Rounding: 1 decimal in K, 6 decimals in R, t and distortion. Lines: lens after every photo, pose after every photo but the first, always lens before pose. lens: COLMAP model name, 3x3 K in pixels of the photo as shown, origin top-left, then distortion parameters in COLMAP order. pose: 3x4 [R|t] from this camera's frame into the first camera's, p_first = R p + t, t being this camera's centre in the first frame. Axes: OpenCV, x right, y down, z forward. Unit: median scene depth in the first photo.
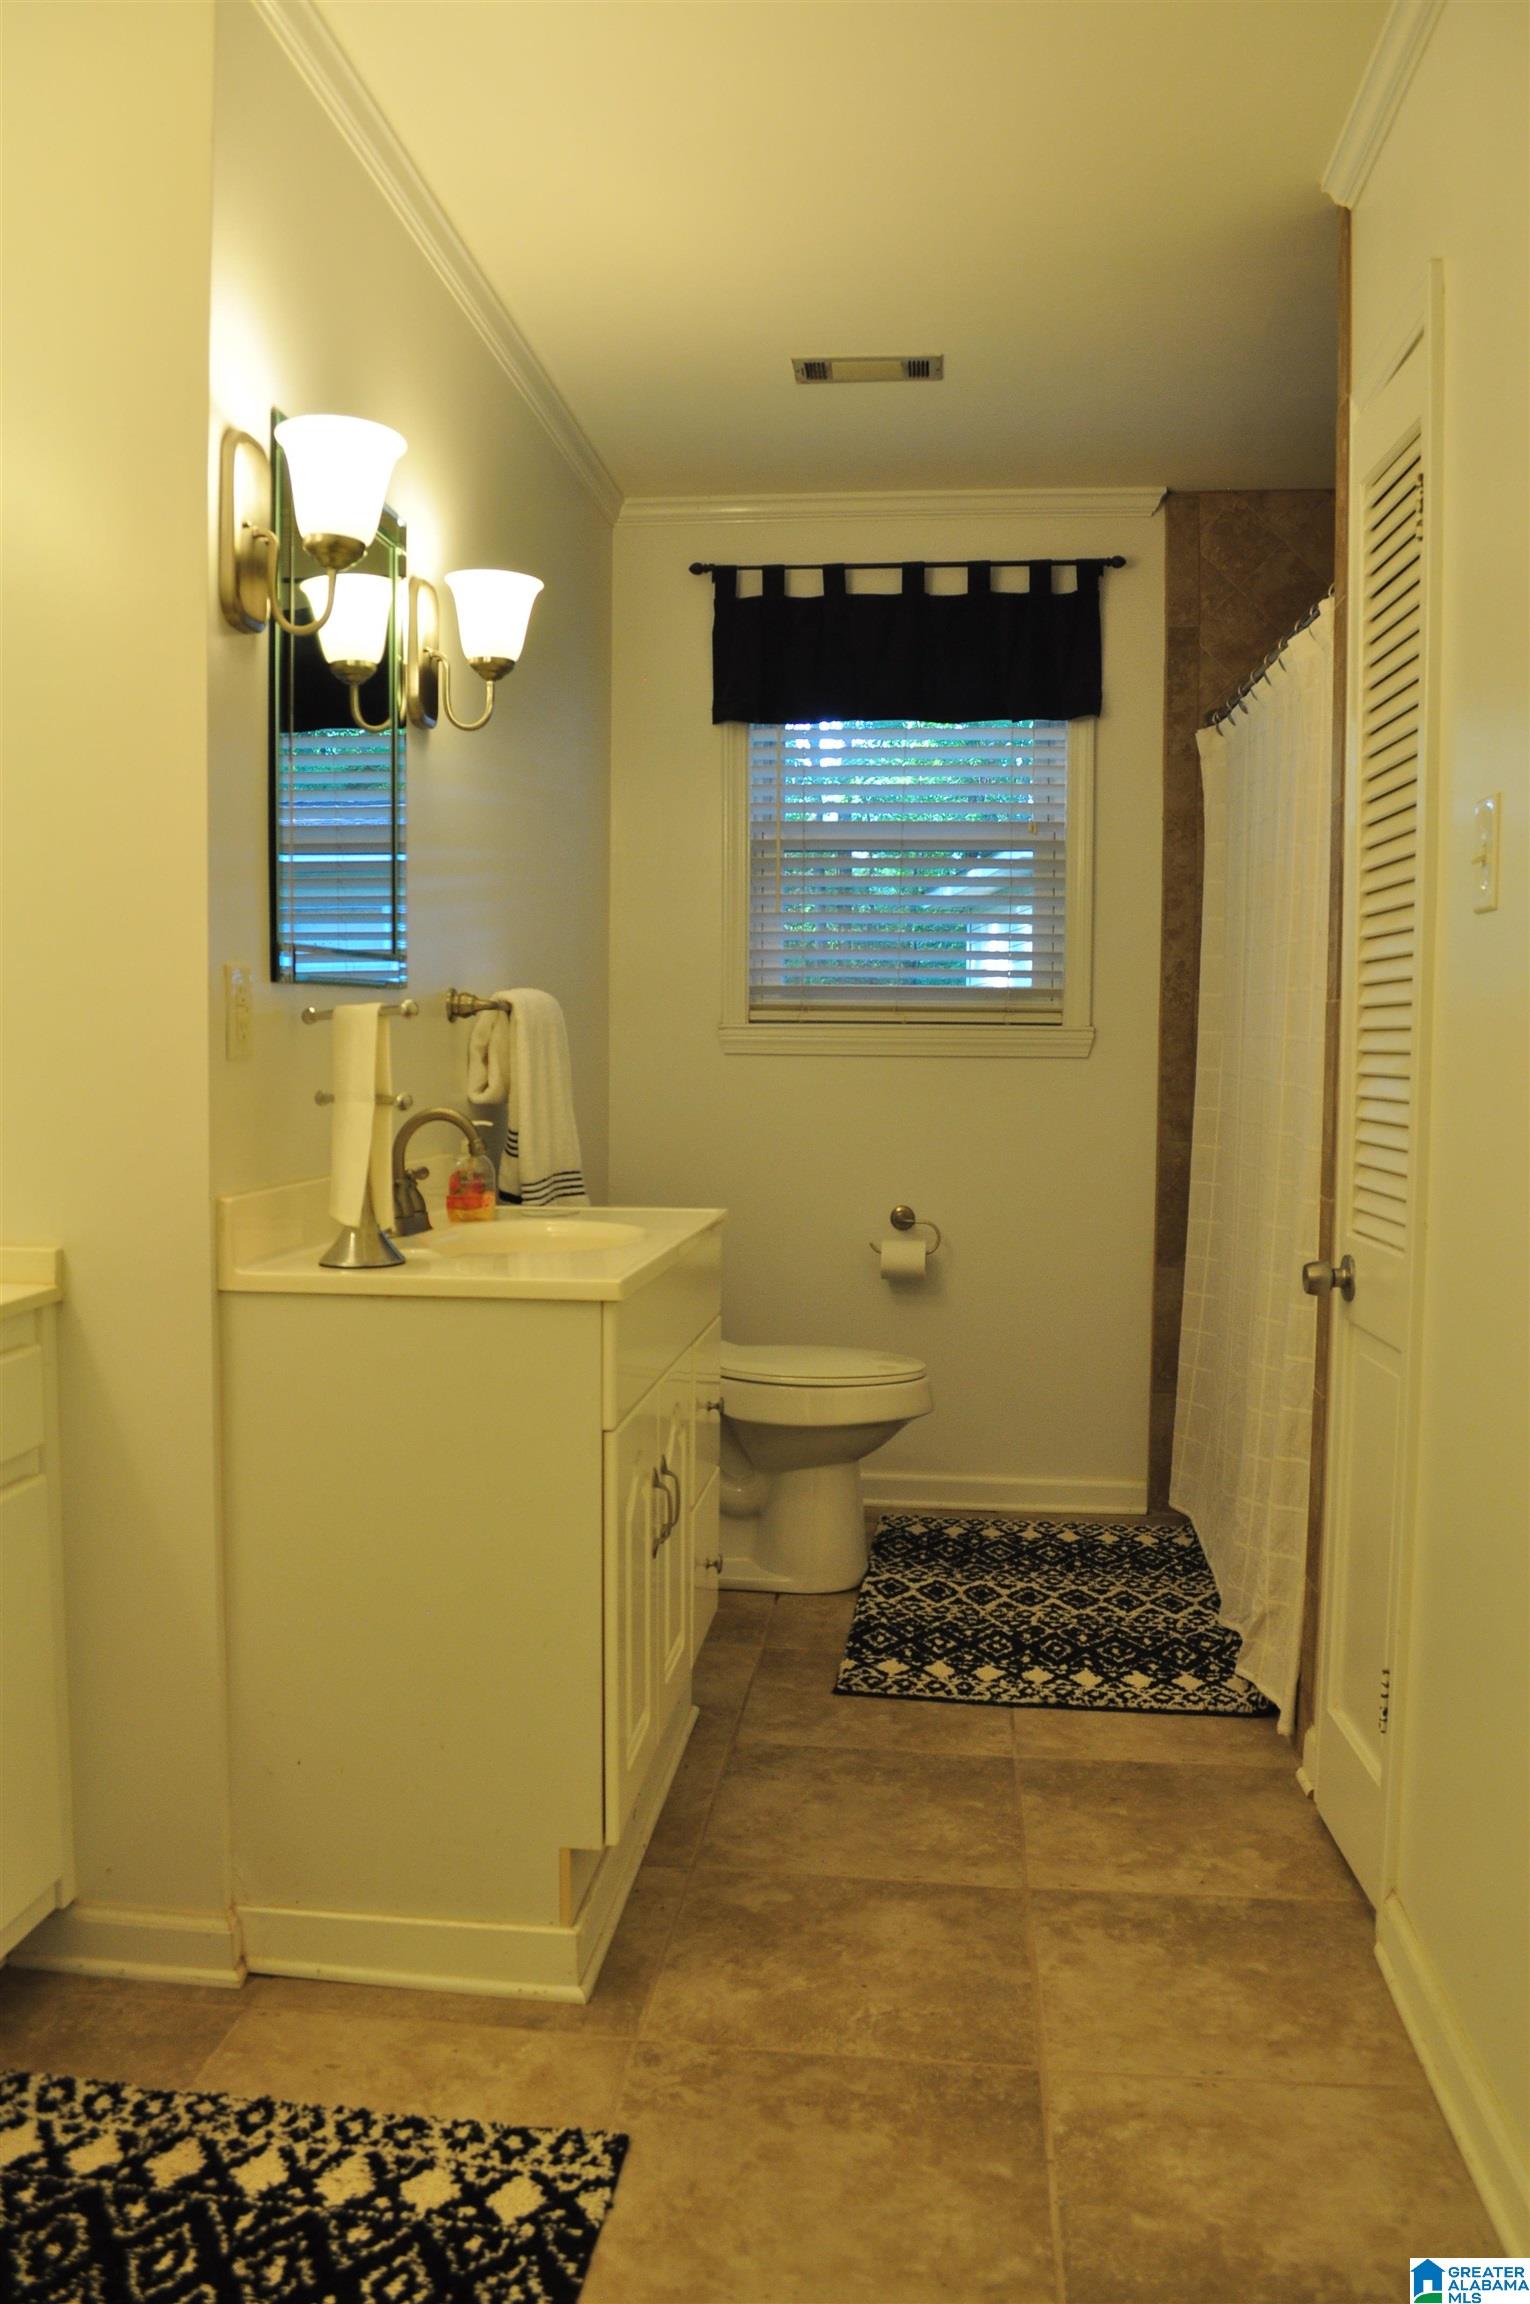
lens RADIAL K [[1830.3, 0, 765.2], [0, 1830.3, 1155.5], [0, 0, 1]] dist [-0.094291, 0.019710]
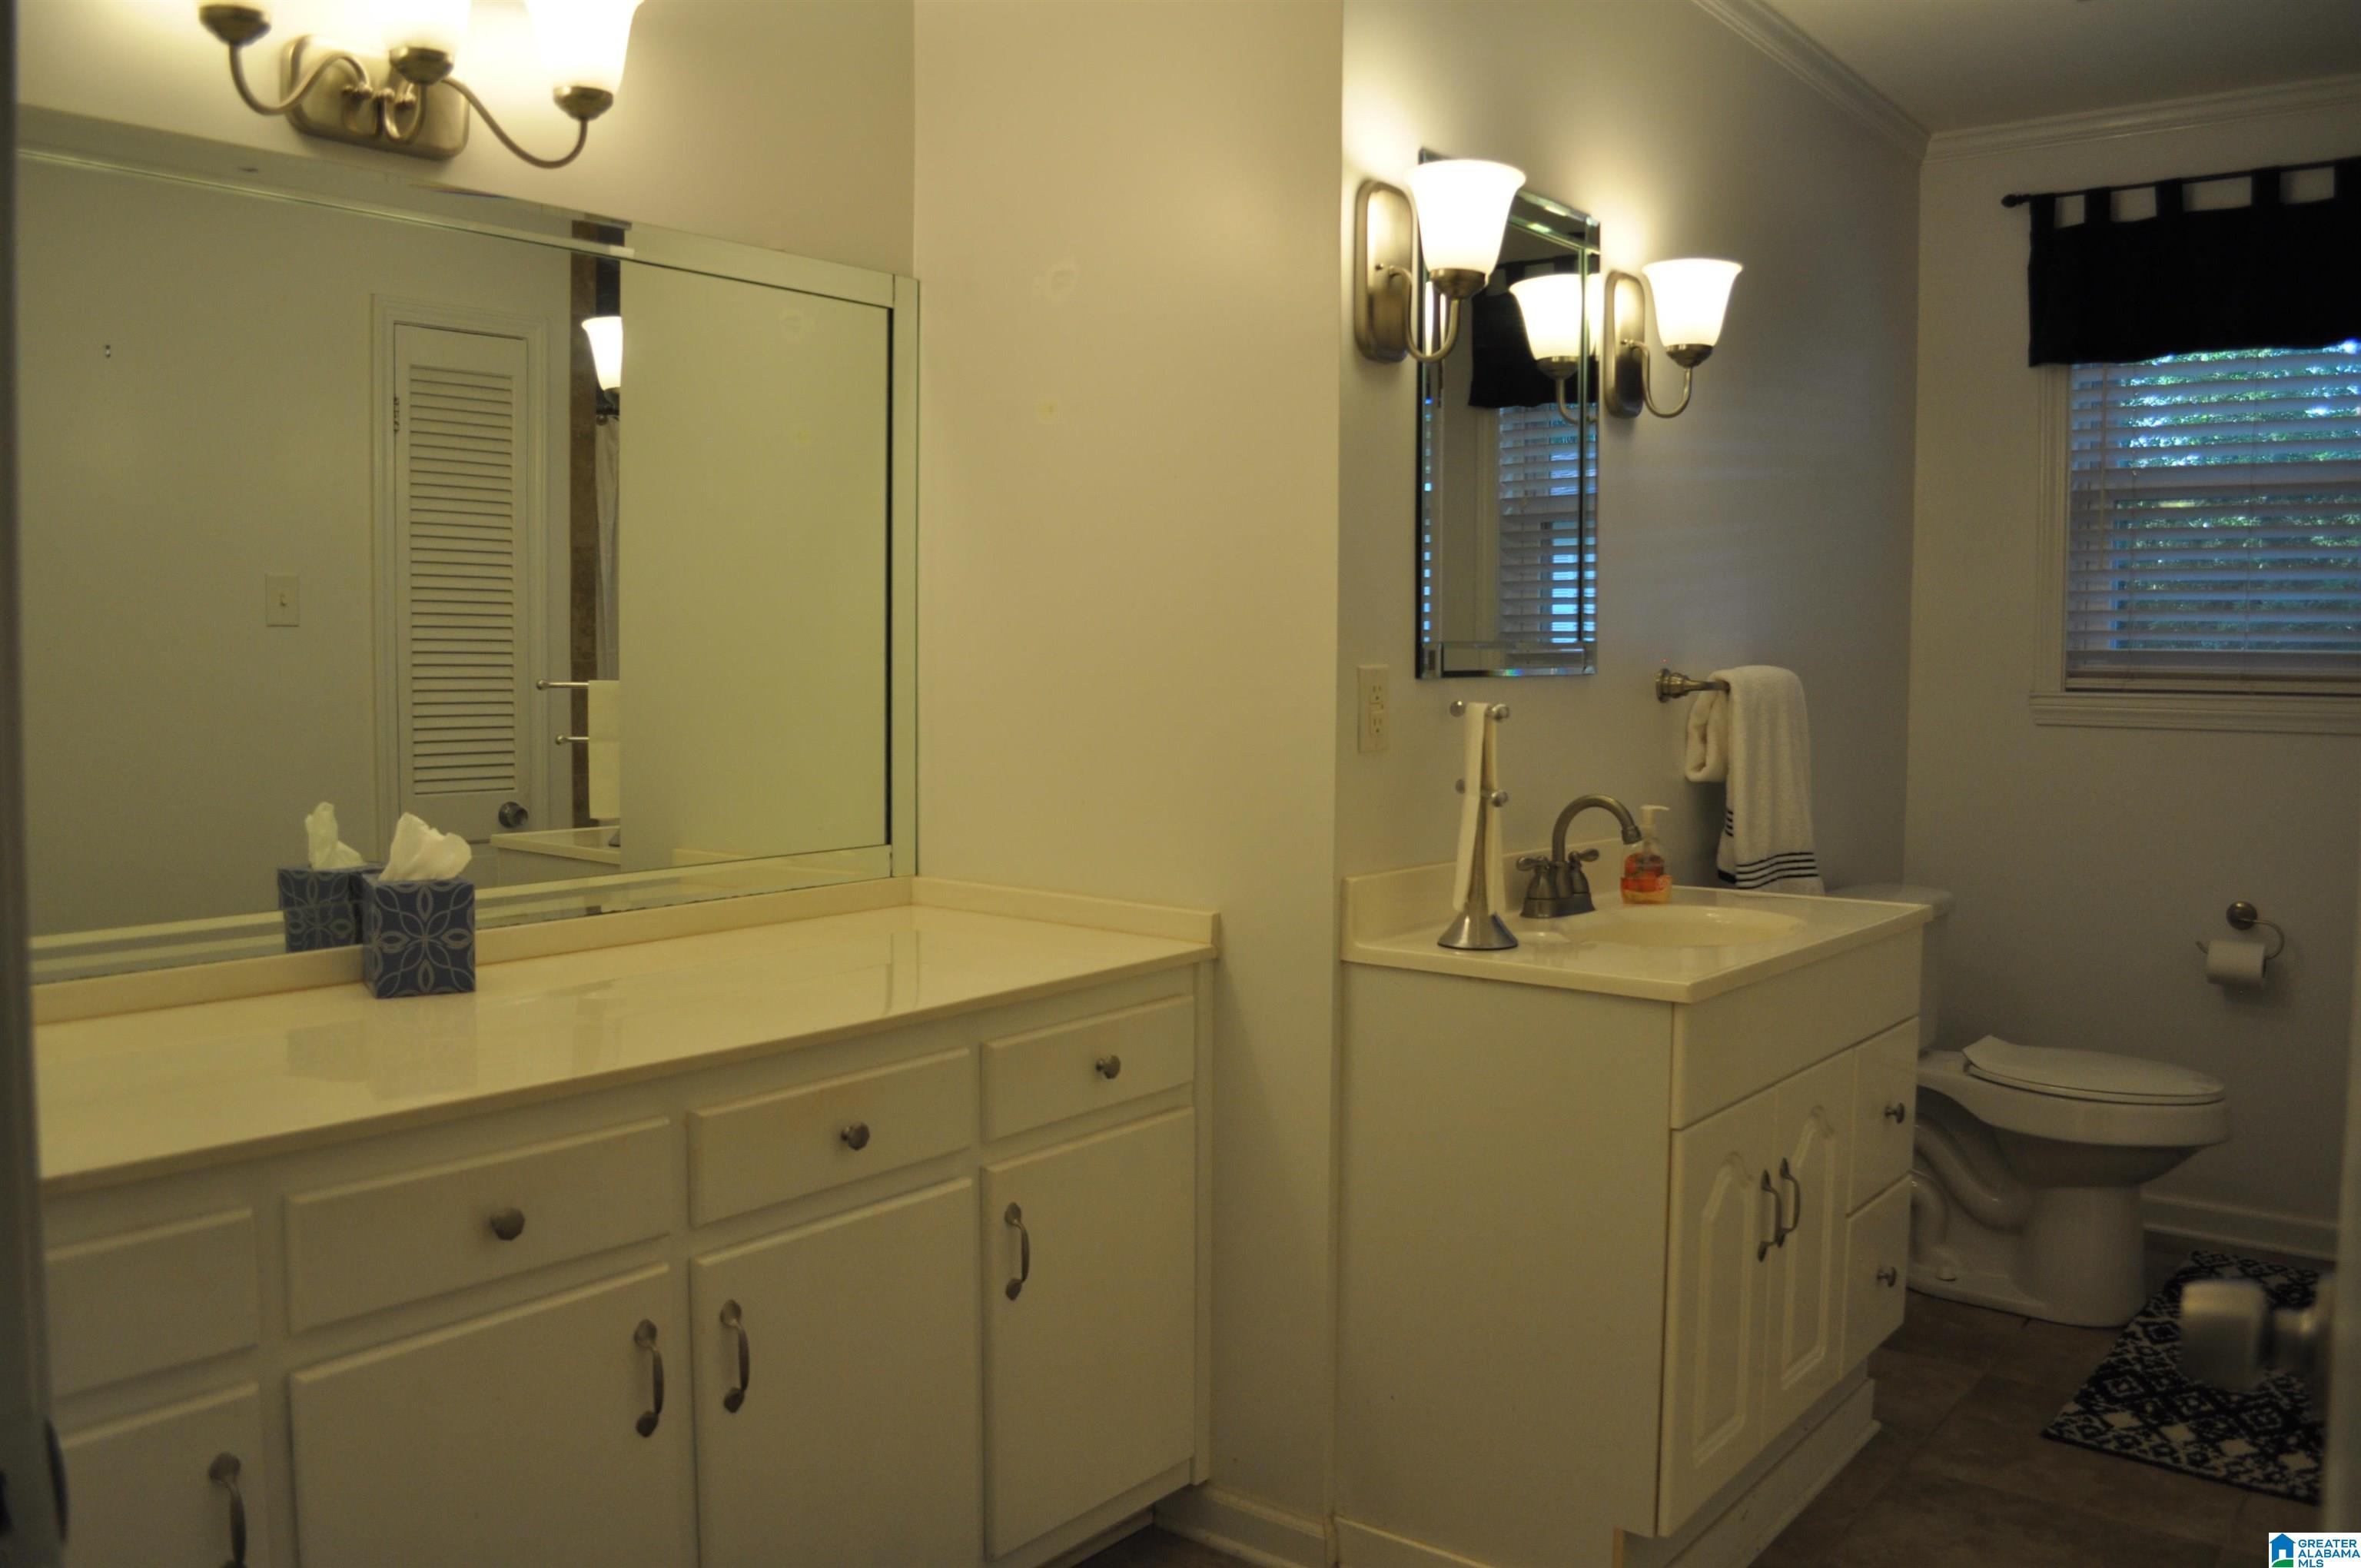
lens RADIAL K [[1875.7, 0, 1180.7], [0, 1875.7, 777.5], [0, 0, 1]] dist [-0.094291, 0.019710]
pose [[0.844441, 0.033708, -0.534587, 0.151380], [-0.035106, 0.999355, 0.007559, -0.028812], [0.534497, 0.012384, 0.845080, -0.014686]]
